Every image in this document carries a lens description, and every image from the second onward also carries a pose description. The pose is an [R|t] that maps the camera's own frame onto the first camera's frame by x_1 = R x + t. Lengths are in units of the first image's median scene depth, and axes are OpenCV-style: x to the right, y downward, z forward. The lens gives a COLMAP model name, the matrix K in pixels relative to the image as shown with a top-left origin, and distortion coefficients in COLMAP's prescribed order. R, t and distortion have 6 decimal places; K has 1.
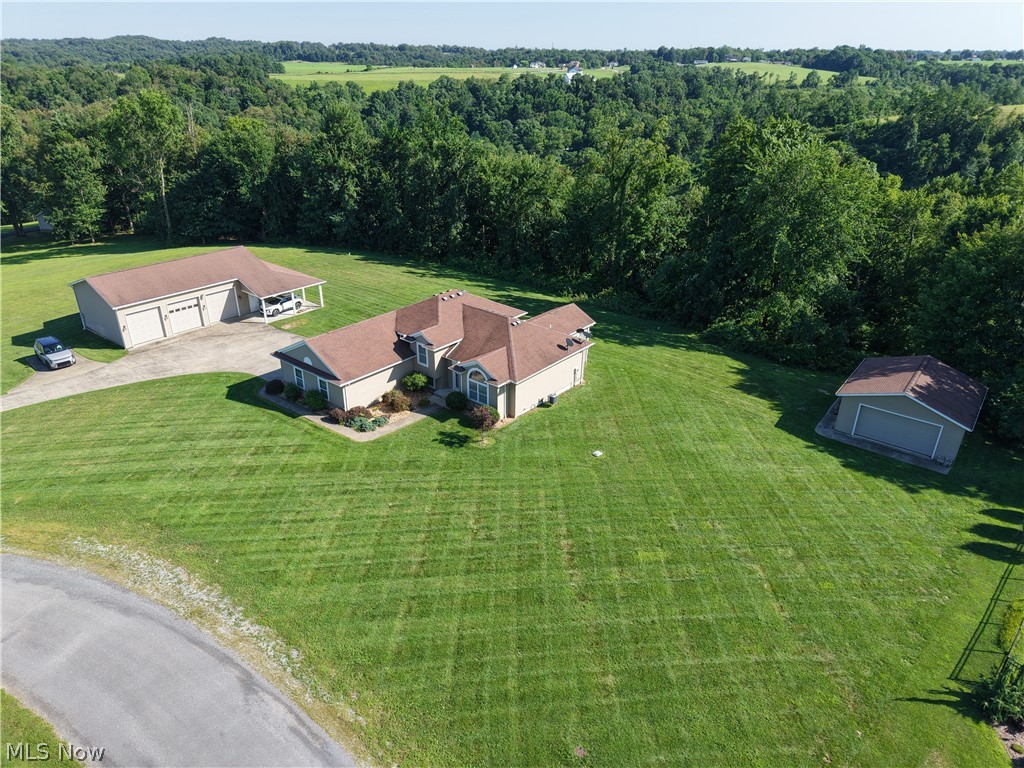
lens RADIAL K [[687.1, 0, 510.5], [0, 687.1, 383.6], [0, 0, 1]] dist [0.012074, -0.009312]
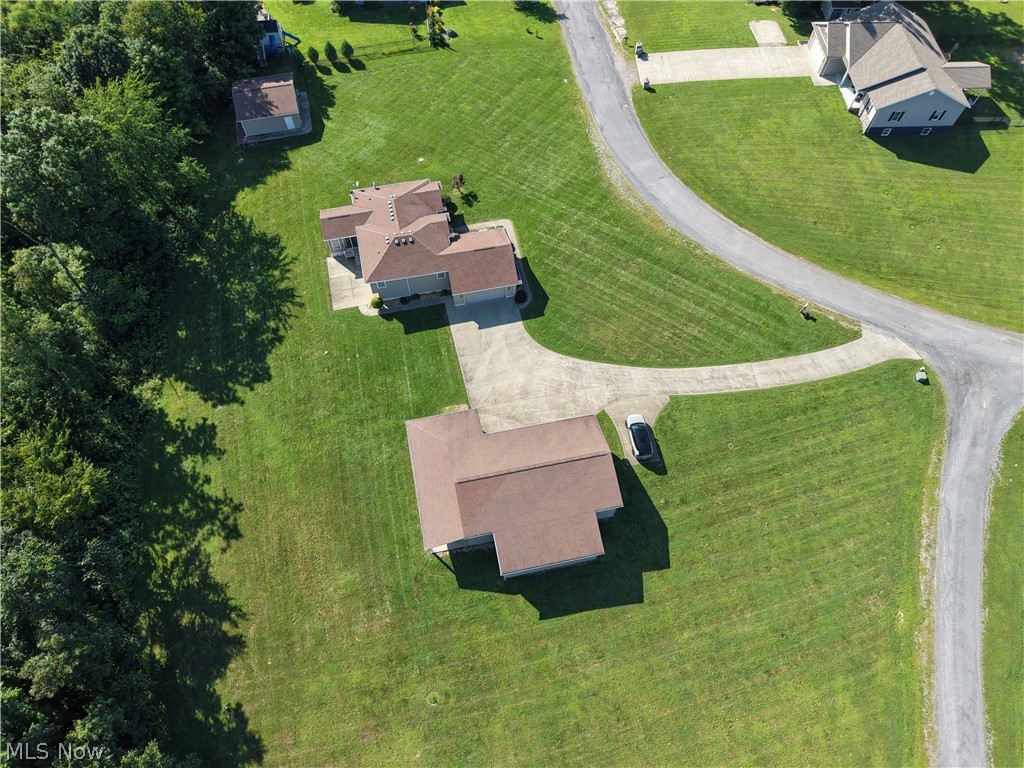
lens RADIAL K [[687.1, 0, 510.5], [0, 687.1, 383.6], [0, 0, 1]] dist [0.012074, -0.009312]
pose [[-0.790463, -0.547250, 0.275111, -0.914398], [0.249628, 0.122331, 0.960584, -1.554265], [-0.559334, 0.827981, 0.039910, 1.194646]]
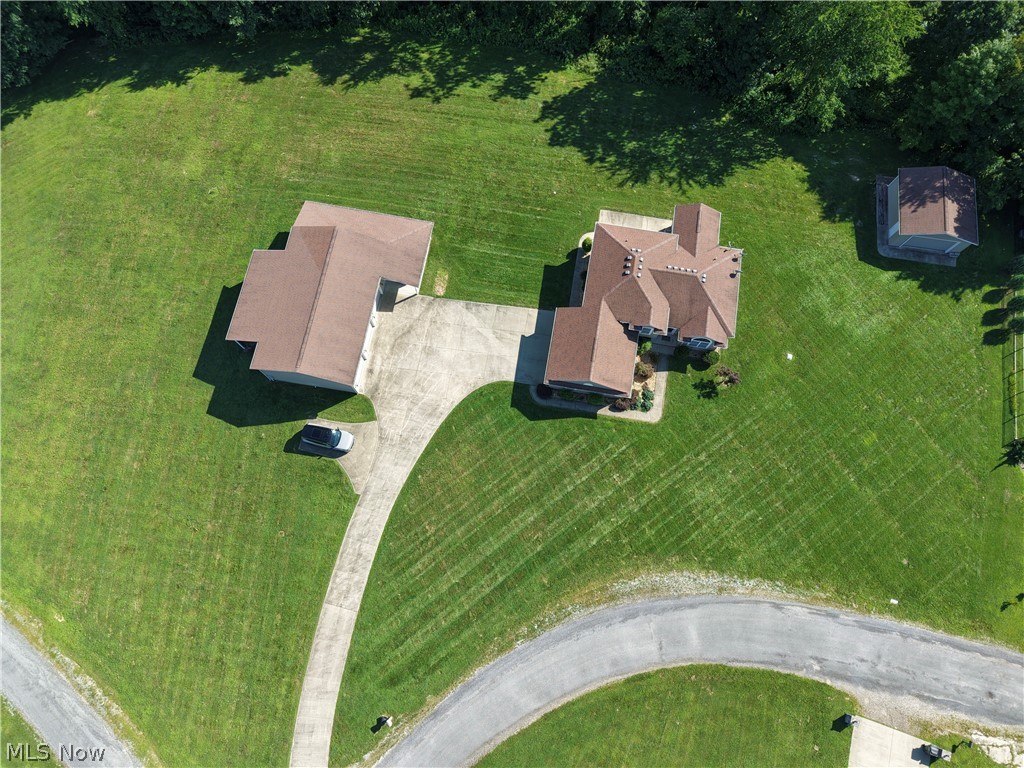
lens RADIAL K [[687.1, 0, 510.5], [0, 687.1, 383.6], [0, 0, 1]] dist [0.012074, -0.009312]
pose [[0.865076, -0.479583, 0.147118, -0.625246], [0.209632, 0.612051, 0.762527, -1.087183], [-0.455739, -0.628803, 0.630007, 0.231310]]
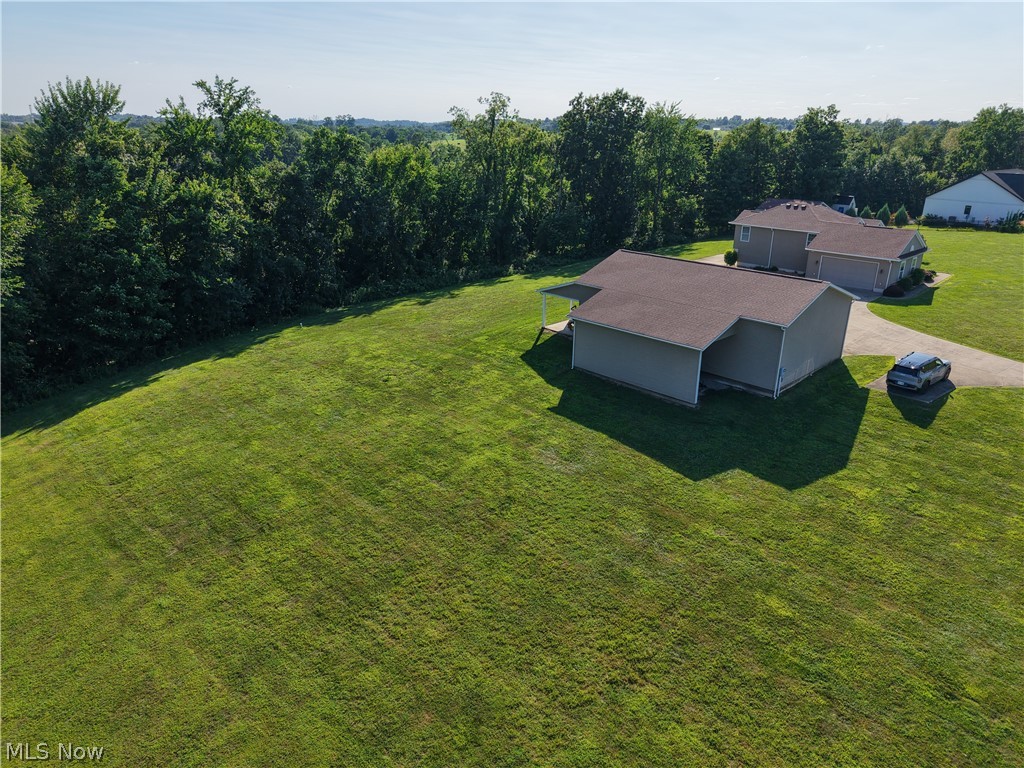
lens RADIAL K [[687.1, 0, 510.5], [0, 687.1, 383.6], [0, 0, 1]] dist [0.012074, -0.009312]
pose [[0.112426, -0.354737, 0.928182, -1.615638], [0.423314, 0.862198, 0.278245, -0.479226], [-0.898981, 0.361630, 0.247098, 1.432888]]
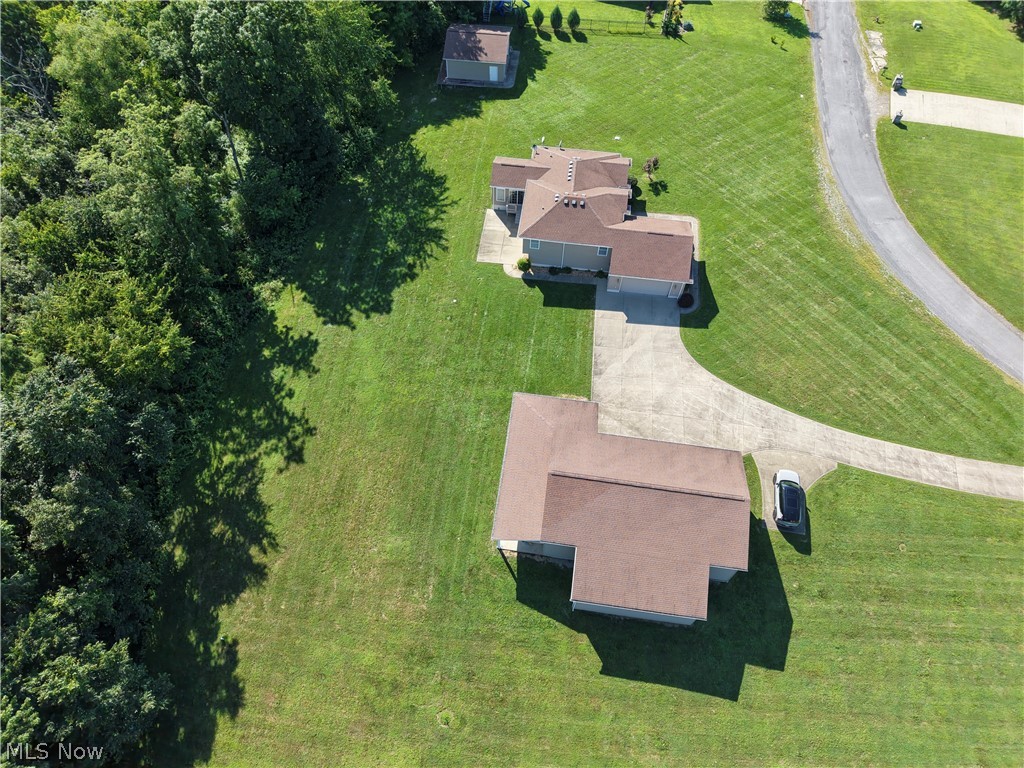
lens RADIAL K [[687.1, 0, 510.5], [0, 687.1, 383.6], [0, 0, 1]] dist [0.012074, -0.009312]
pose [[-0.535157, -0.718579, 0.444130, -0.918712], [0.354743, 0.285982, 0.890153, -1.320192], [-0.766658, 0.633923, 0.101866, 1.311333]]
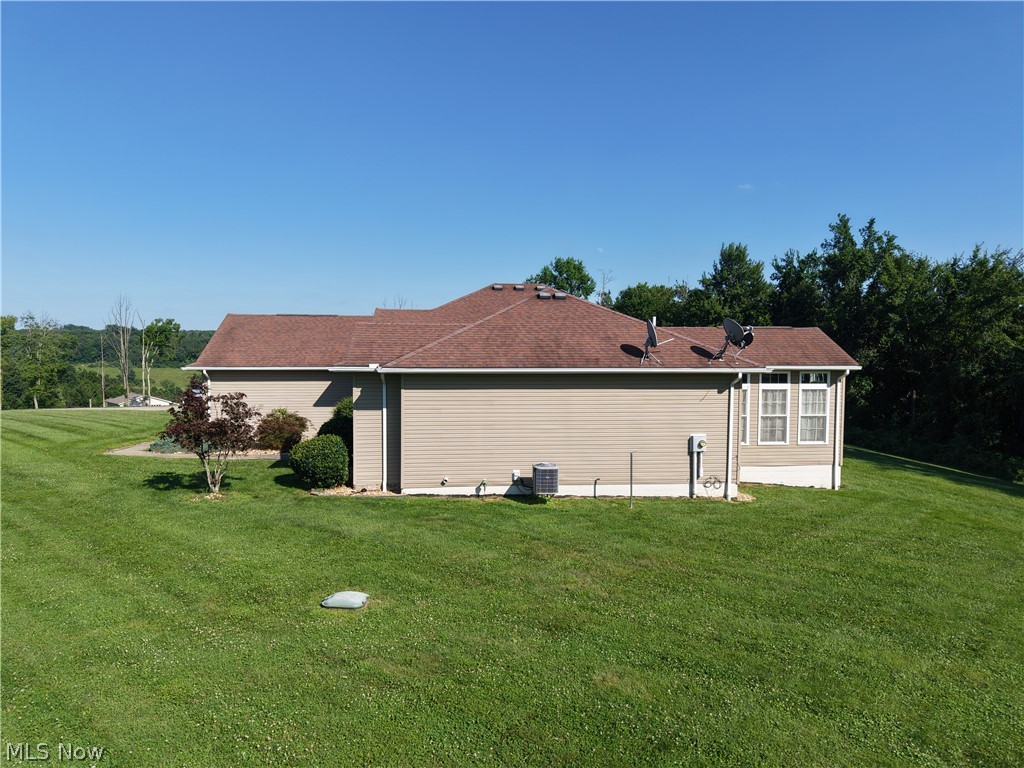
lens RADIAL K [[690.2, 0, 523.6], [0, 690.2, 387.9], [0, 0, 1]] dist [0.029166, 0.001263]
pose [[0.721605, 0.038201, -0.691250, 0.285630], [-0.302342, 0.915617, -0.265018, 0.074136], [0.622796, 0.400232, 0.672264, 0.778173]]
